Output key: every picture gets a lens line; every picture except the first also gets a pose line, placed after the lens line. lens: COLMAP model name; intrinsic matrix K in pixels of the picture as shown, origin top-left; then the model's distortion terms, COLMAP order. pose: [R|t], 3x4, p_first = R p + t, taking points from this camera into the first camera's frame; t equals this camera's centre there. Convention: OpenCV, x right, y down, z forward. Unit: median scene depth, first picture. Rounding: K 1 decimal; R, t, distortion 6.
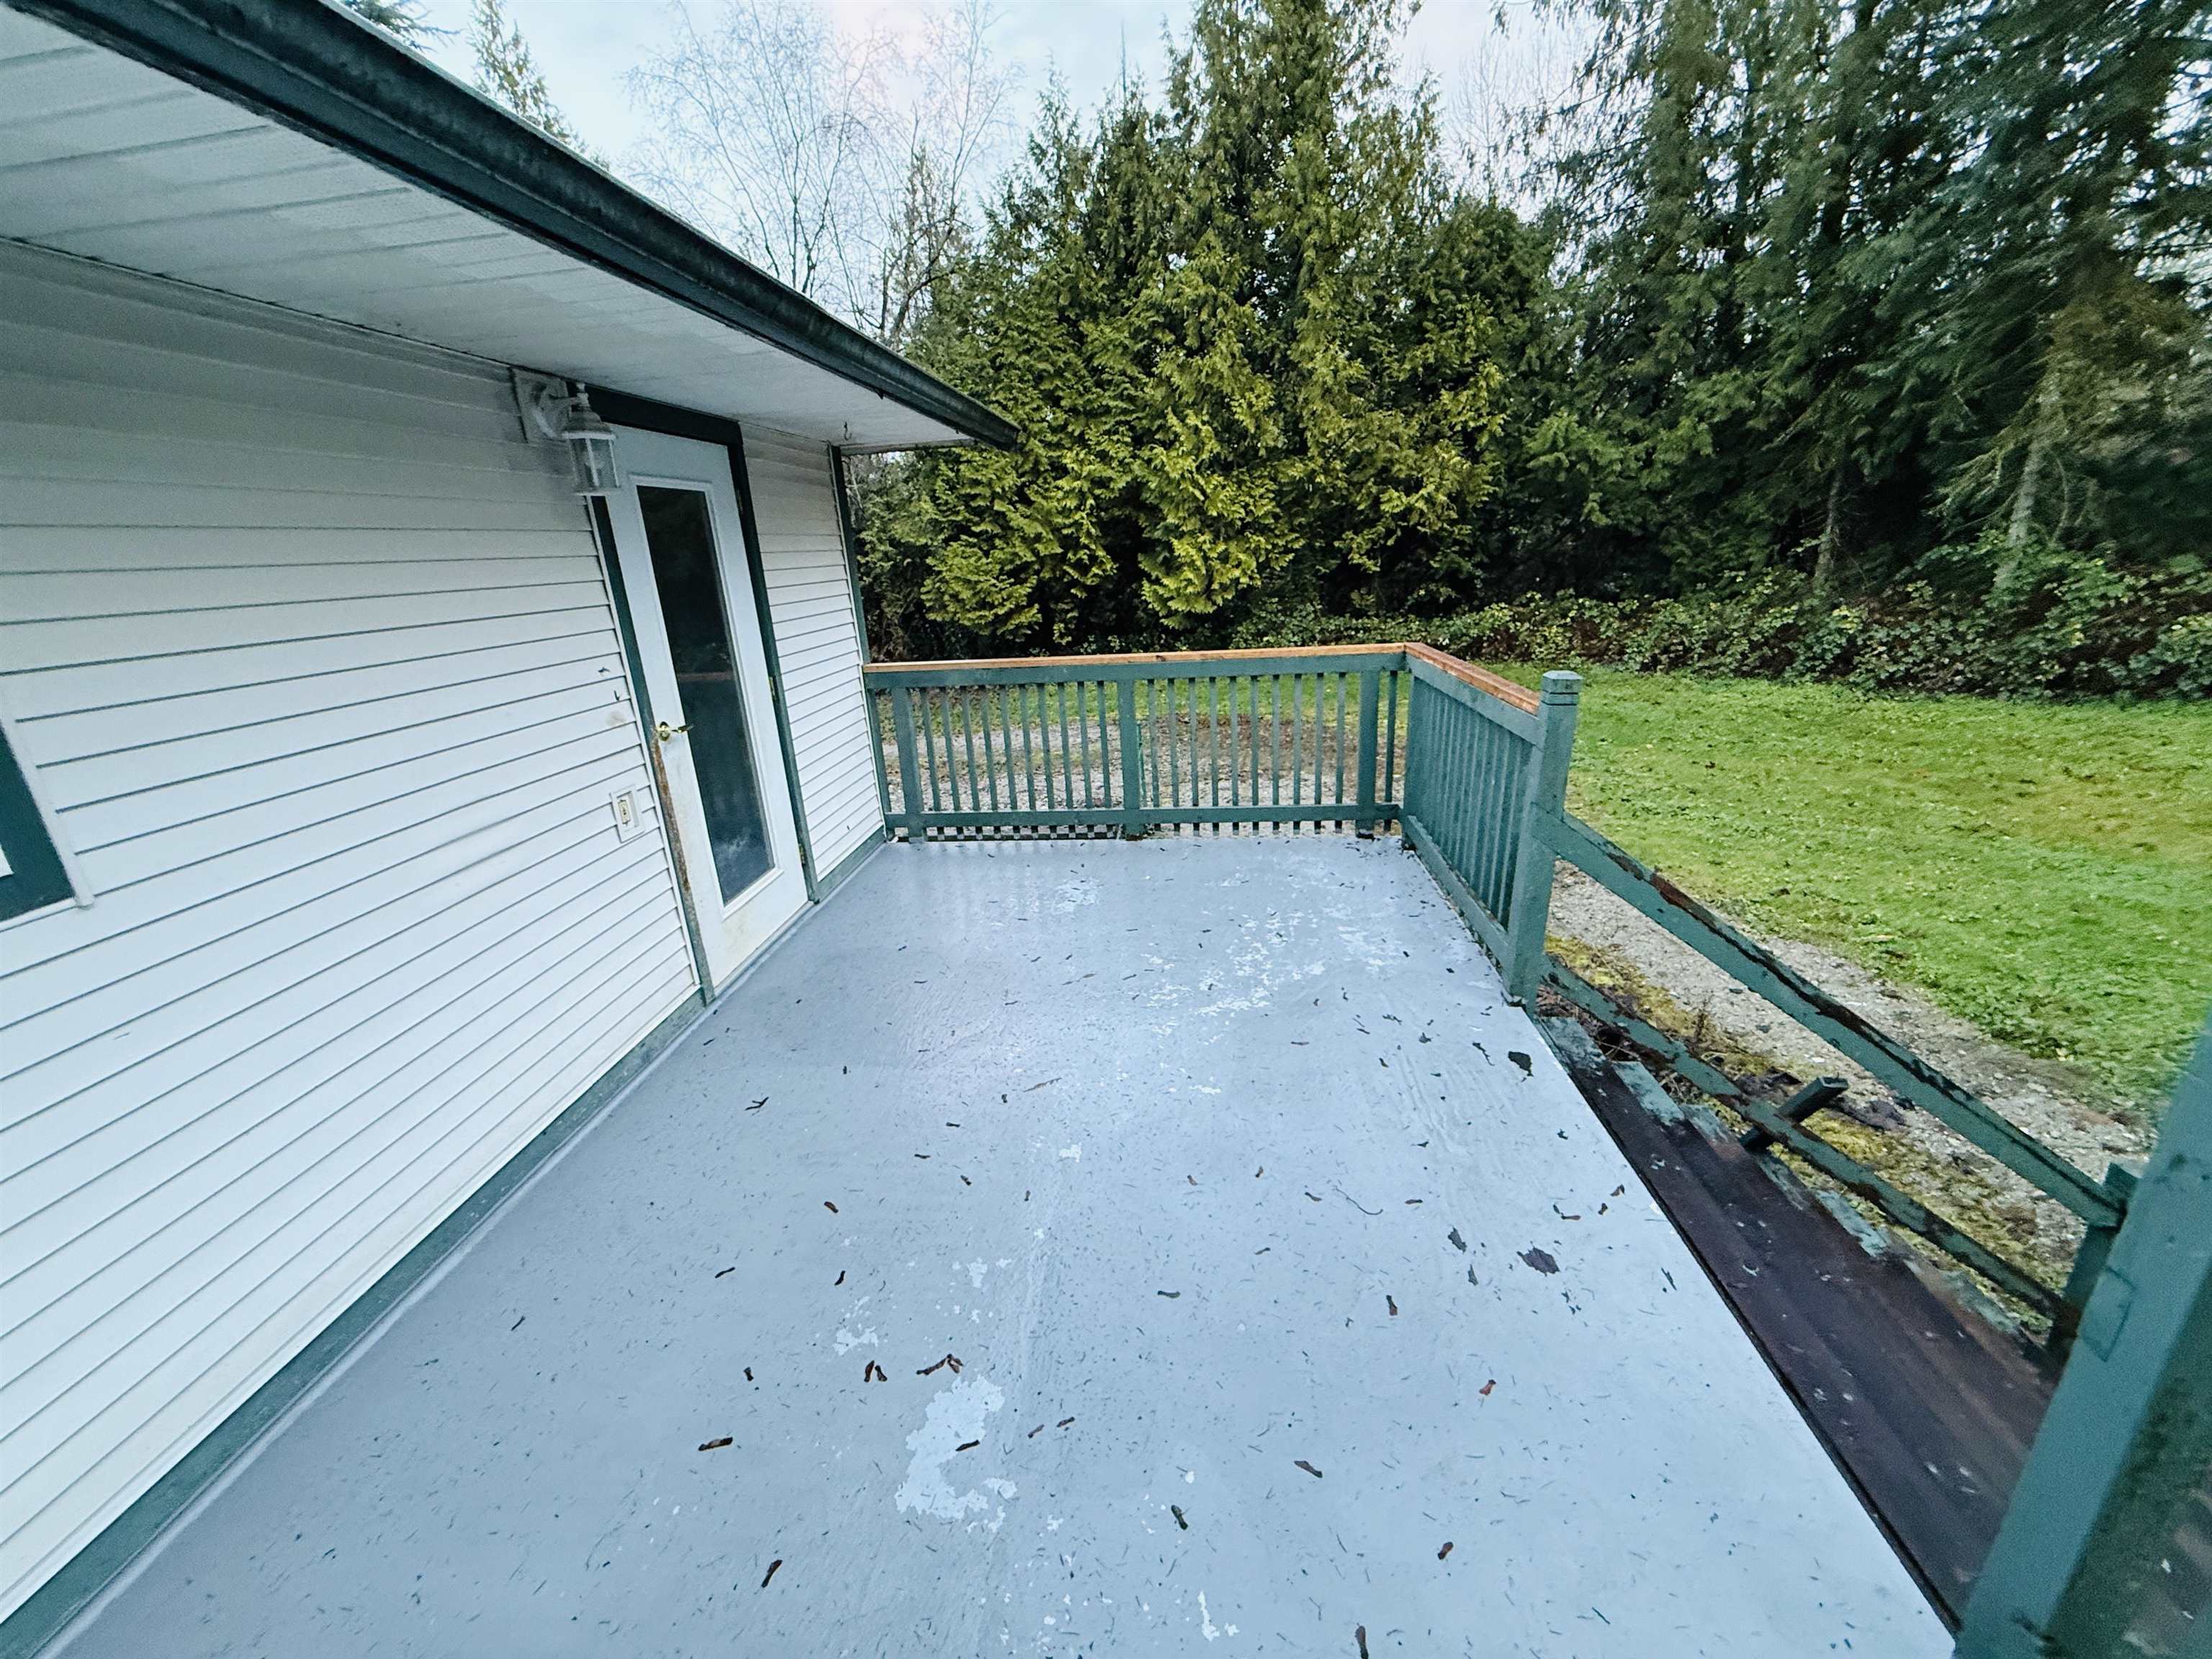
lens RADIAL K [[879.7, 0, 1094.2], [0, 879.7, 834.2], [0, 0, 1]] dist [0.003155, 0.000219]
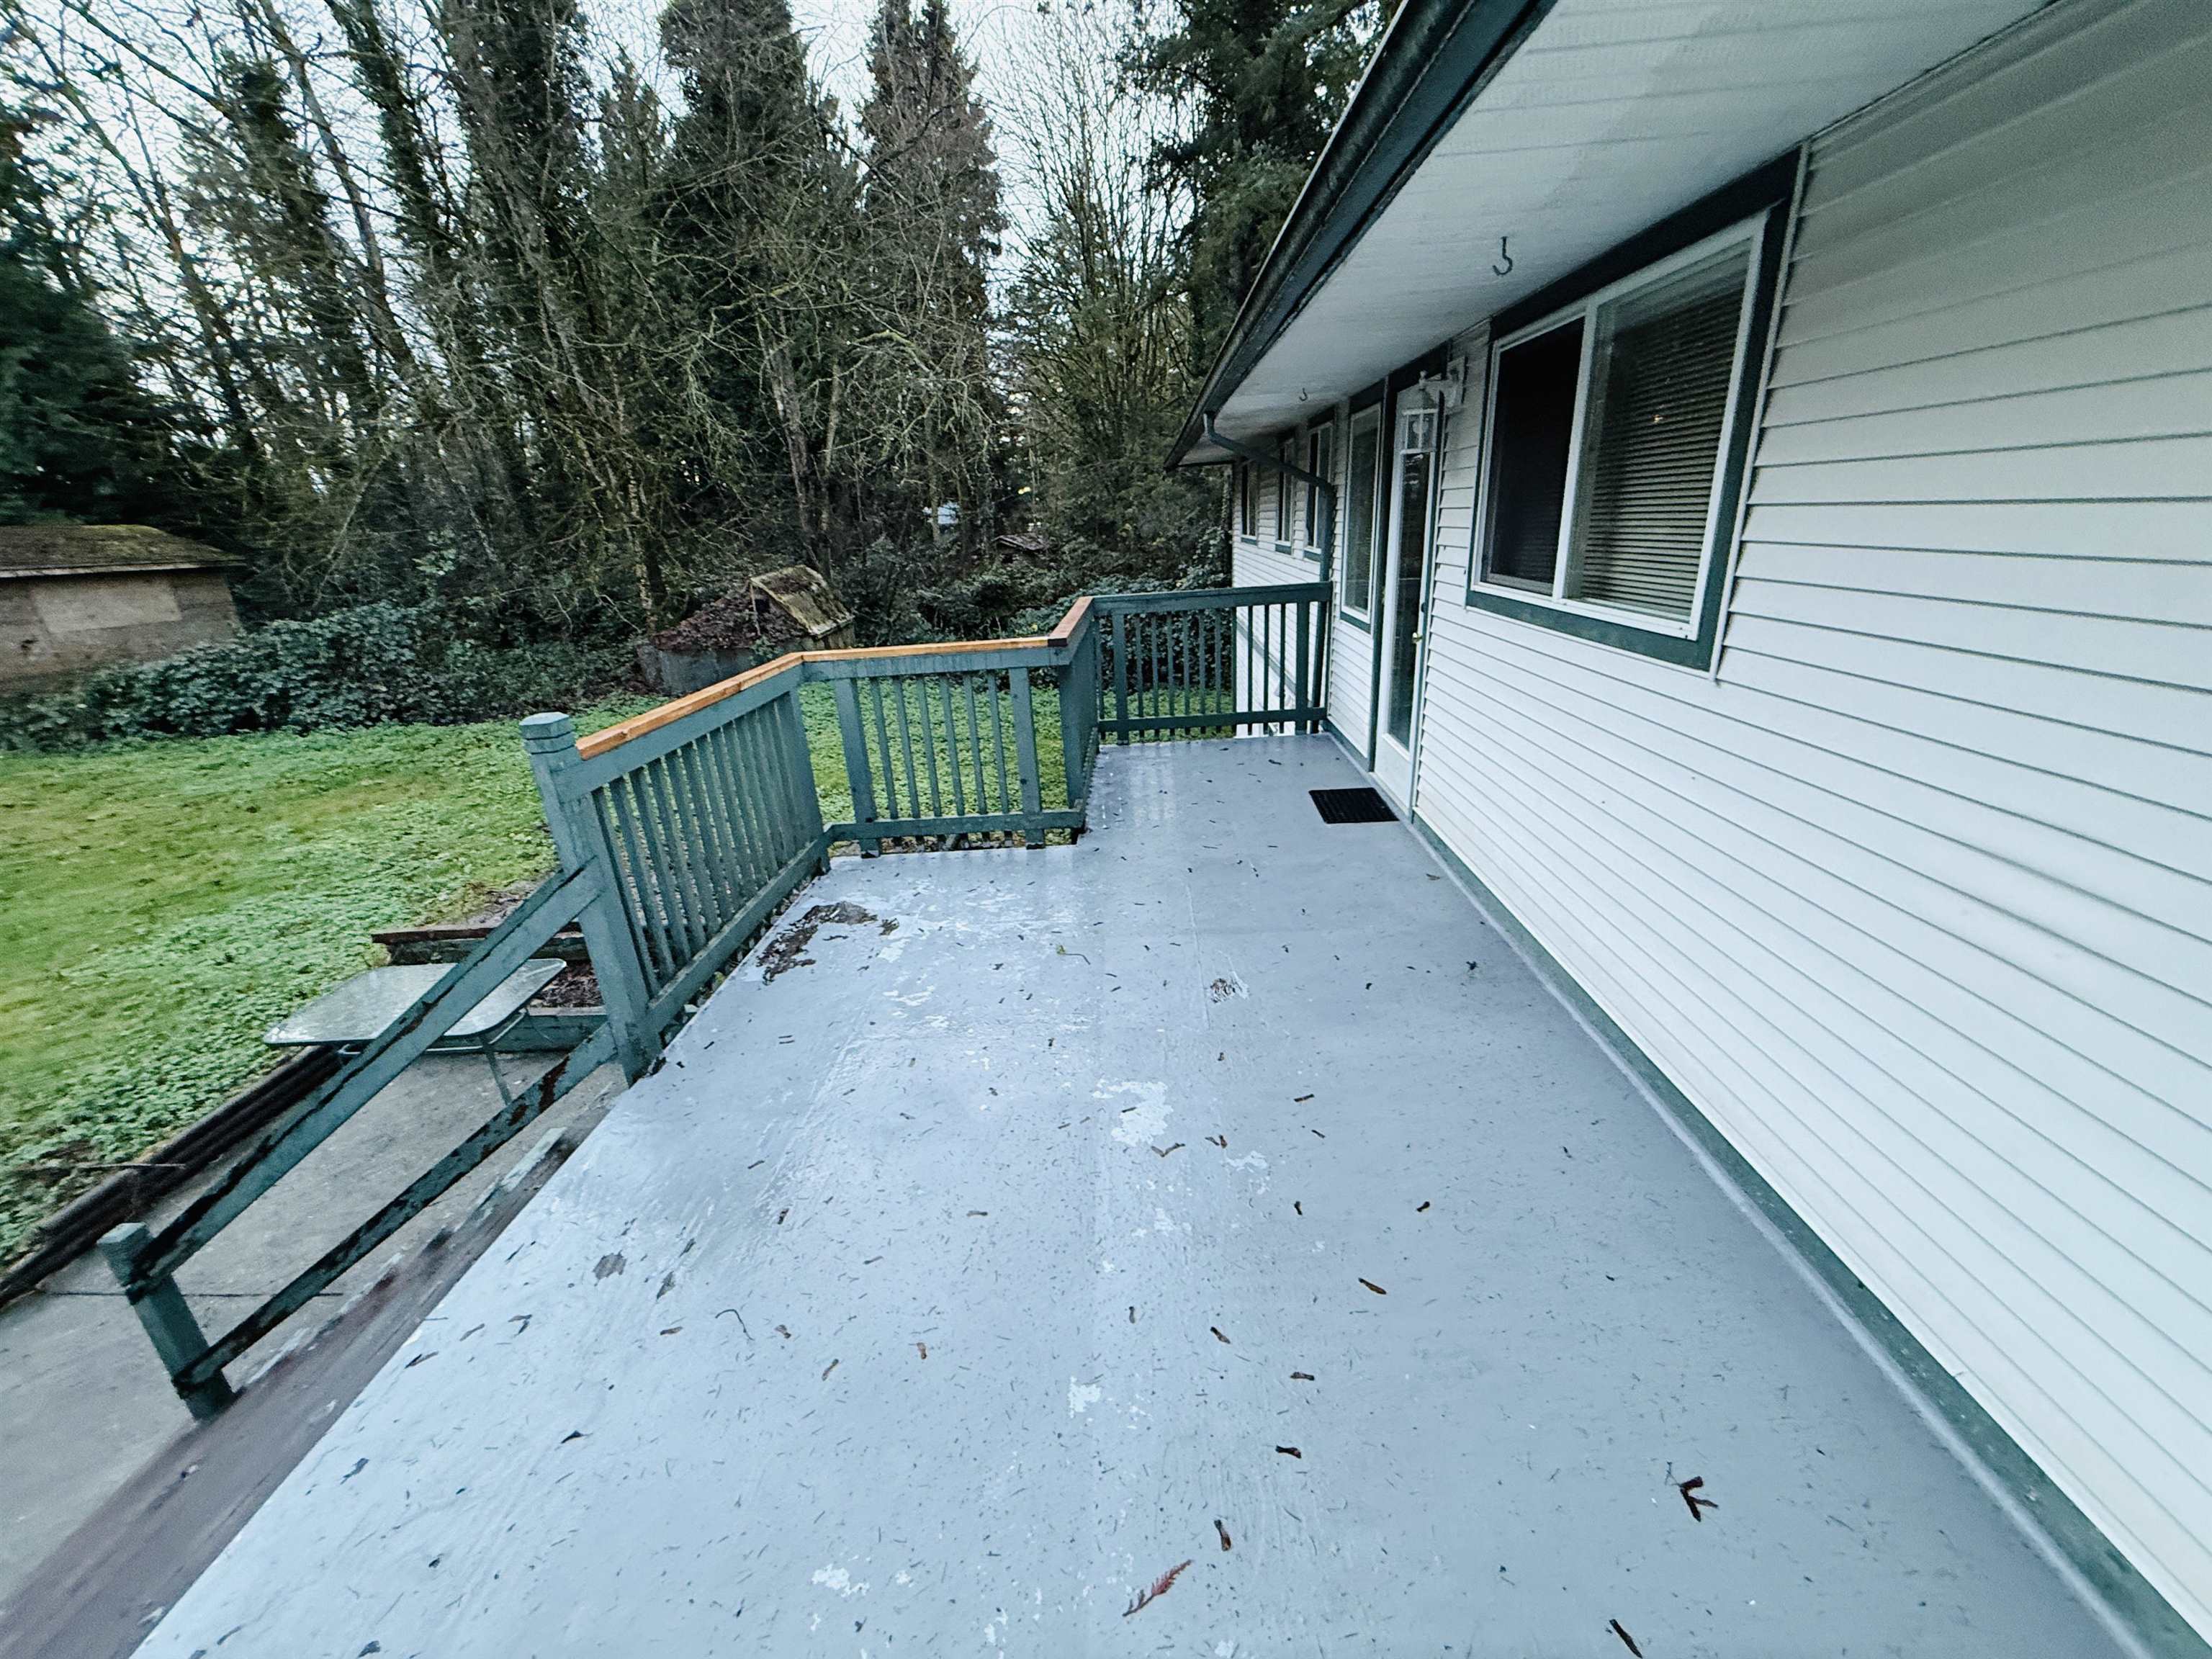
lens RADIAL K [[879.7, 0, 1103.1], [0, 879.7, 831.8], [0, 0, 1]] dist [0.003155, 0.000219]
pose [[-0.990677, 0.132356, -0.032274, -0.086644], [0.084477, 0.782676, 0.616670, -0.452716], [0.106880, 0.608194, -0.786560, 1.438319]]
